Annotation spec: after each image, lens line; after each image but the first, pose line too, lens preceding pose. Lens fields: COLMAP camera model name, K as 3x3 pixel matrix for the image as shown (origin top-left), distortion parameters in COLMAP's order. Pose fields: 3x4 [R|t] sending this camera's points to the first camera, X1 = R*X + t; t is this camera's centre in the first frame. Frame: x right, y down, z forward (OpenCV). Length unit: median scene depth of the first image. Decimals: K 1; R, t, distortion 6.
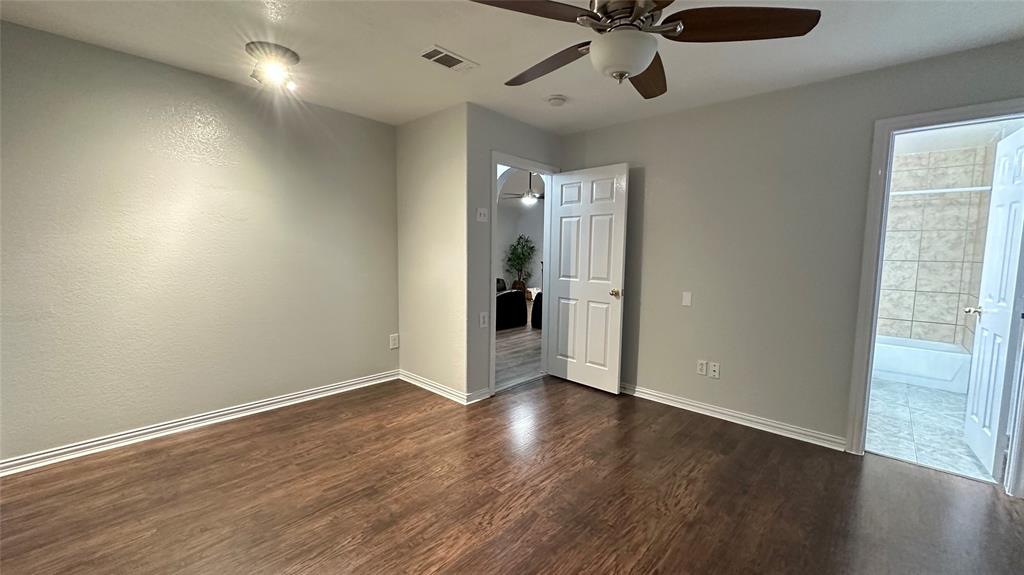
lens RADIAL K [[411.9, 0, 526.5], [0, 411.9, 288.4], [0, 0, 1]] dist [-0.003535, 0.000796]
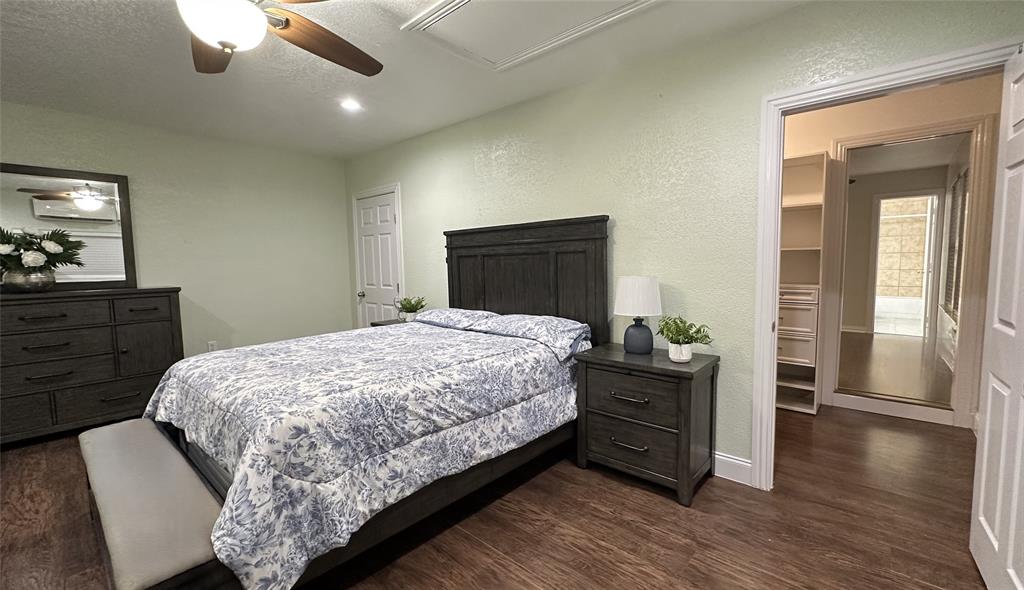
lens RADIAL K [[422.0, 0, 529.1], [0, 422.0, 296.1], [0, 0, 1]] dist [-0.002269, 0.000633]
pose [[0.999449, -0.032995, 0.003697, -0.666873], [0.033013, 0.999442, -0.005124, 0.076868], [-0.003526, 0.005243, 0.999980, -0.816605]]
